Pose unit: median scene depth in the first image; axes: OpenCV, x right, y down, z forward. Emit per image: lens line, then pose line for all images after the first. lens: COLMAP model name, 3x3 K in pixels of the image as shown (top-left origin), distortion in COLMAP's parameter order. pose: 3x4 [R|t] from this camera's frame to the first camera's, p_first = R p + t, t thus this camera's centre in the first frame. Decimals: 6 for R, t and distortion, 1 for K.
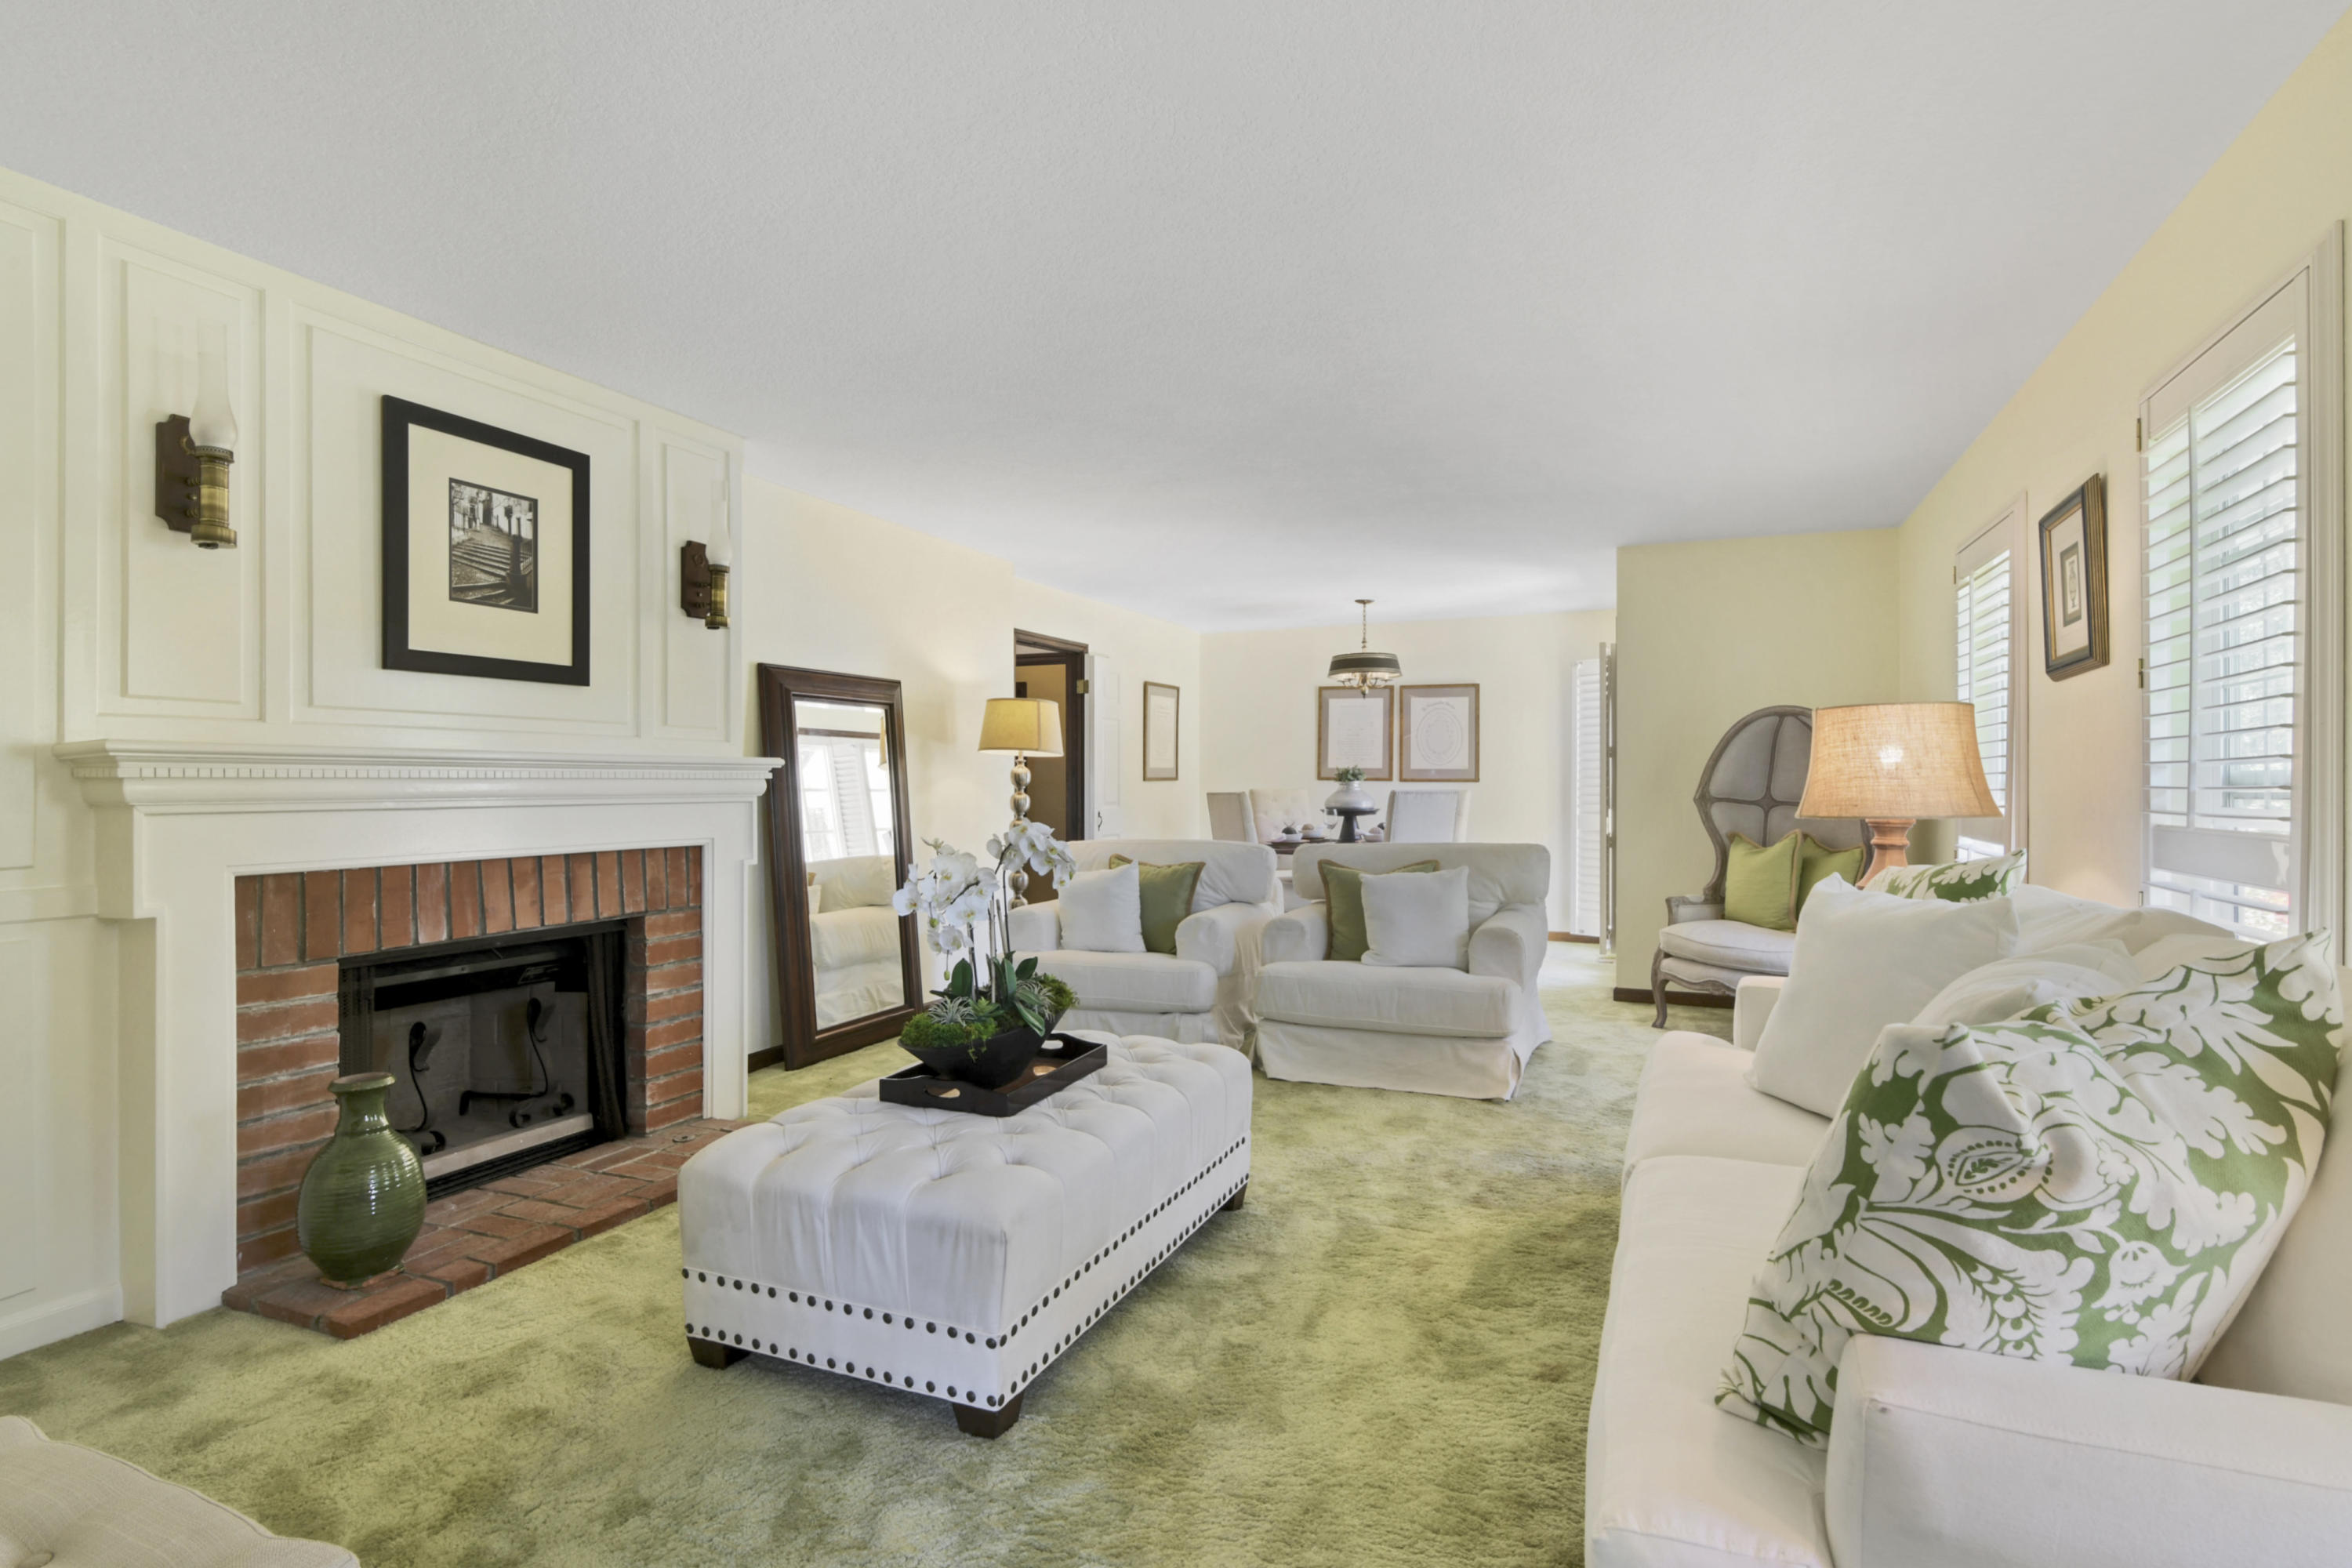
lens RADIAL K [[1124.8, 0, 1176.9], [0, 1124.8, 789.2], [0, 0, 1]] dist [-0.004039, -0.000086]
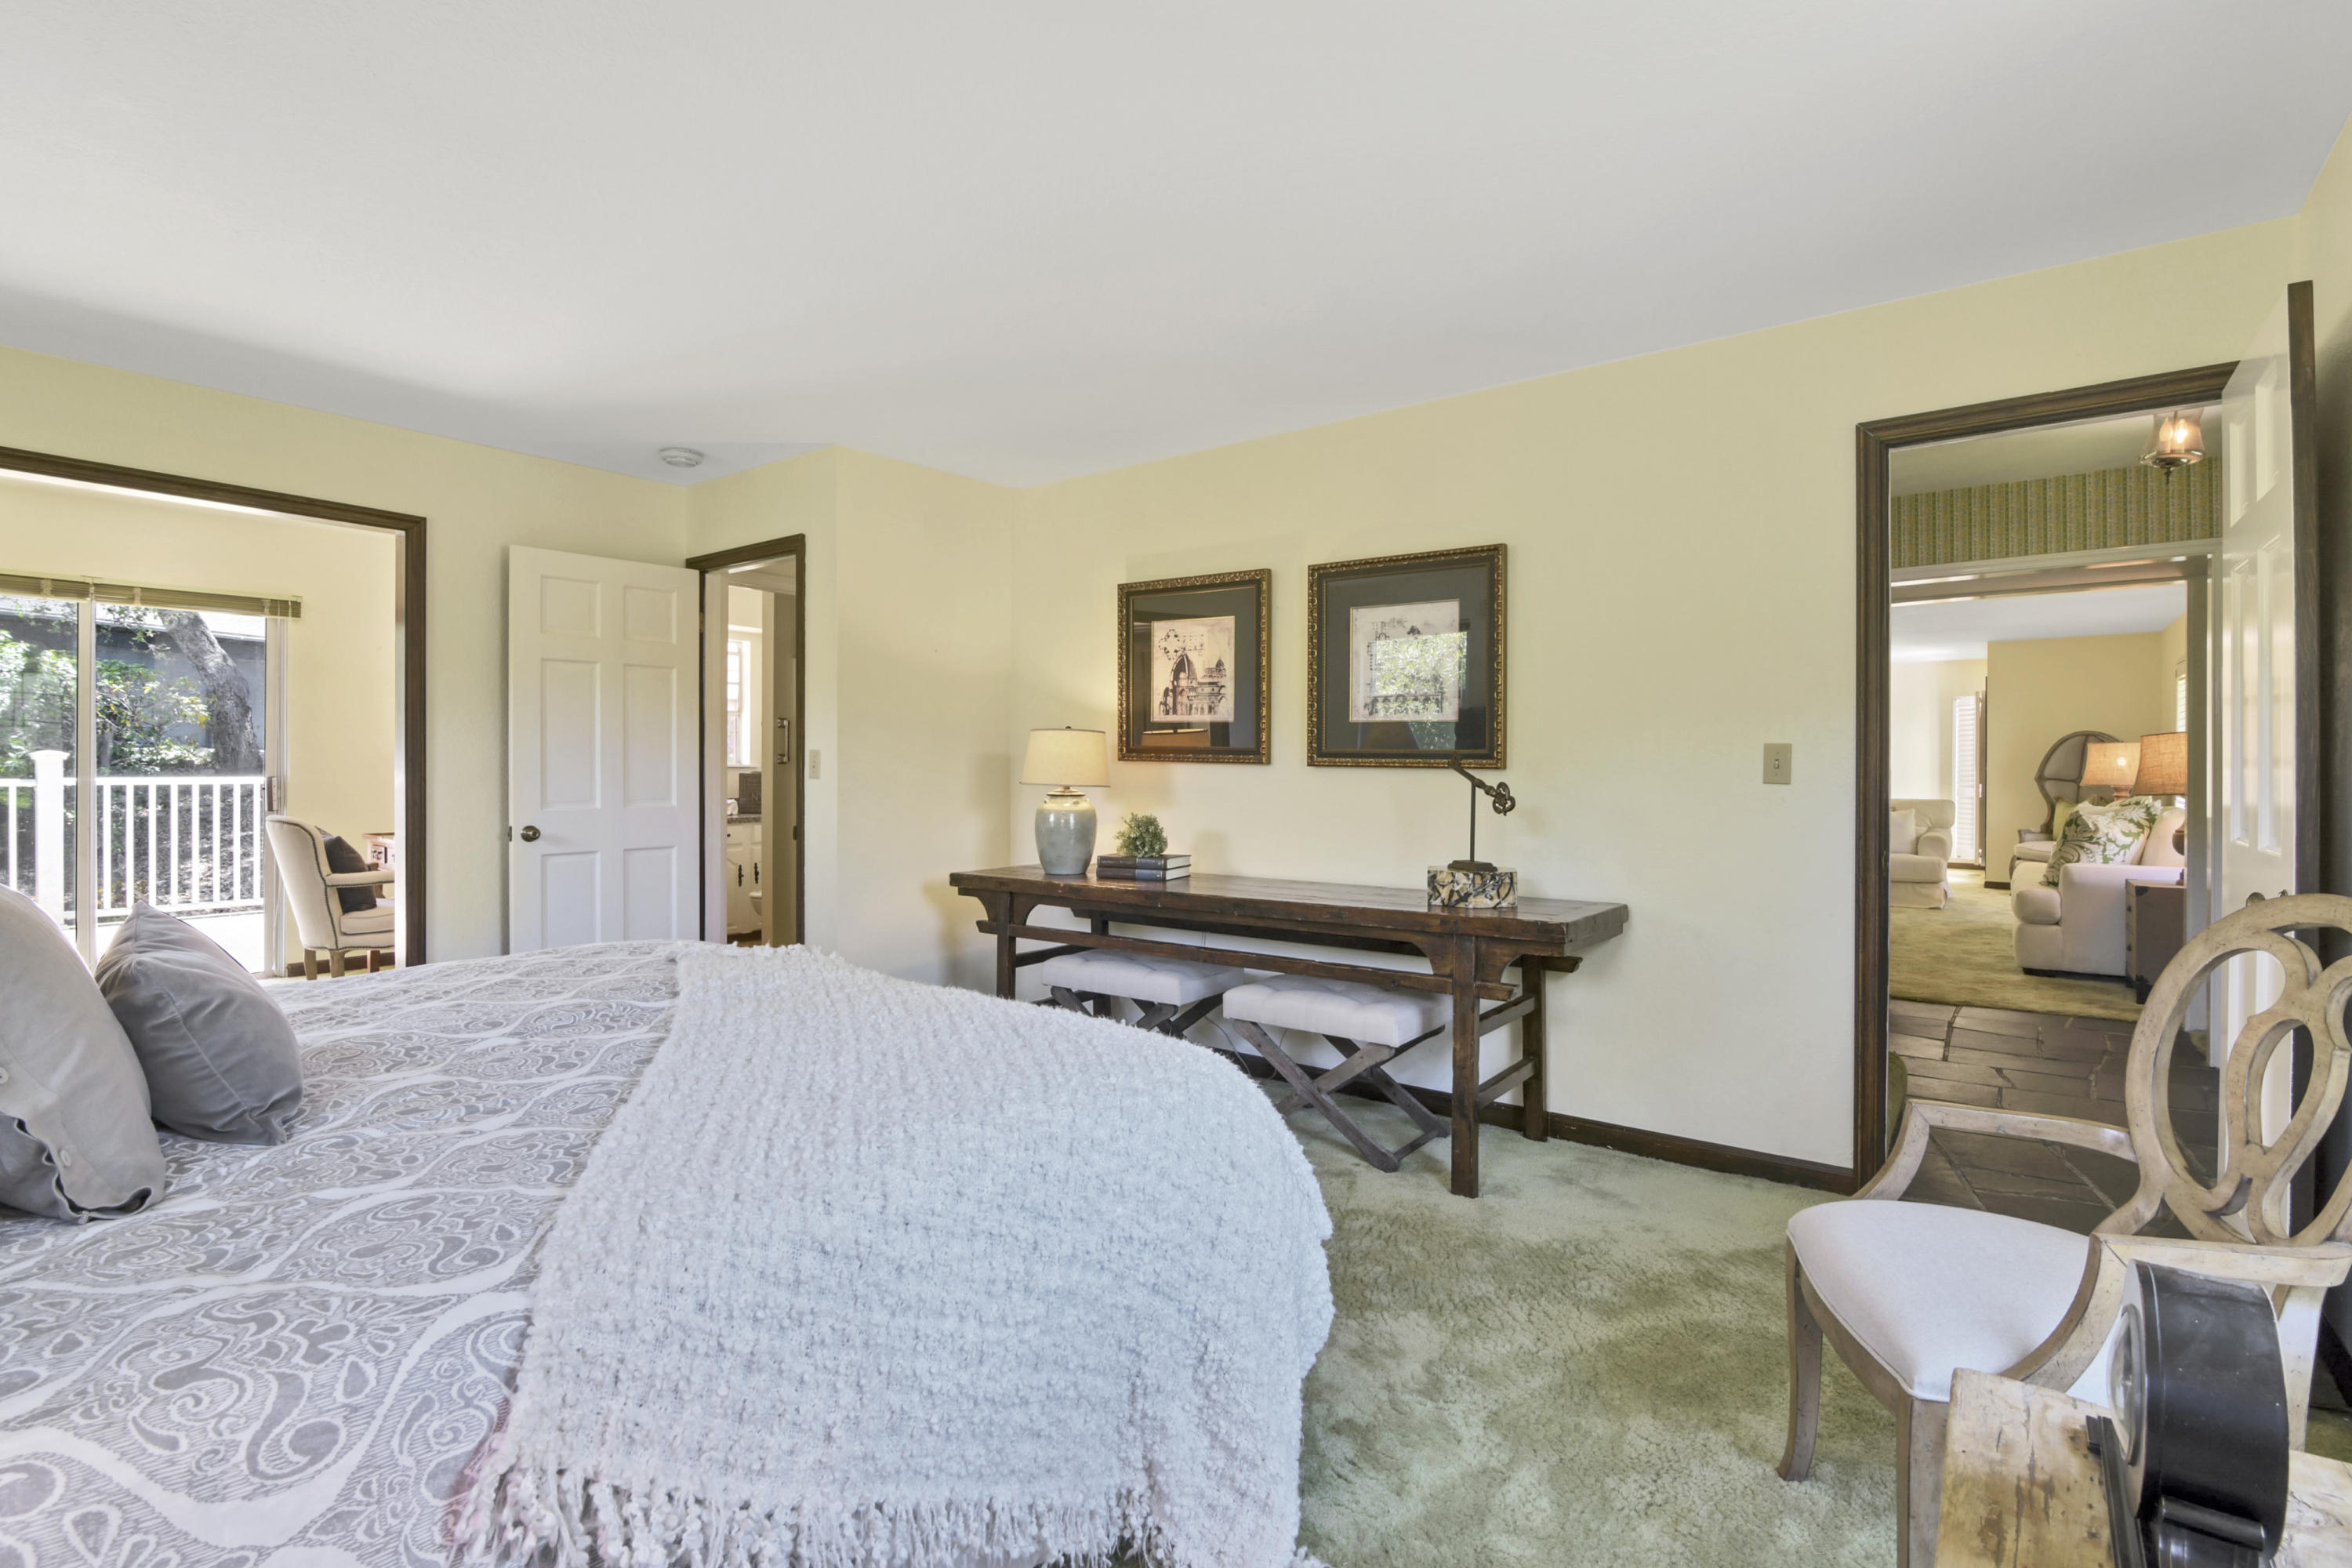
lens RADIAL K [[1124.8, 0, 1176.7], [0, 1124.8, 778.3], [0, 0, 1]] dist [-0.004039, -0.000086]
pose [[0.975737, 0.008079, -0.218798, -0.654909], [-0.005795, 0.999922, 0.011077, -0.005298], [0.218871, -0.009540, 0.975707, -1.415423]]
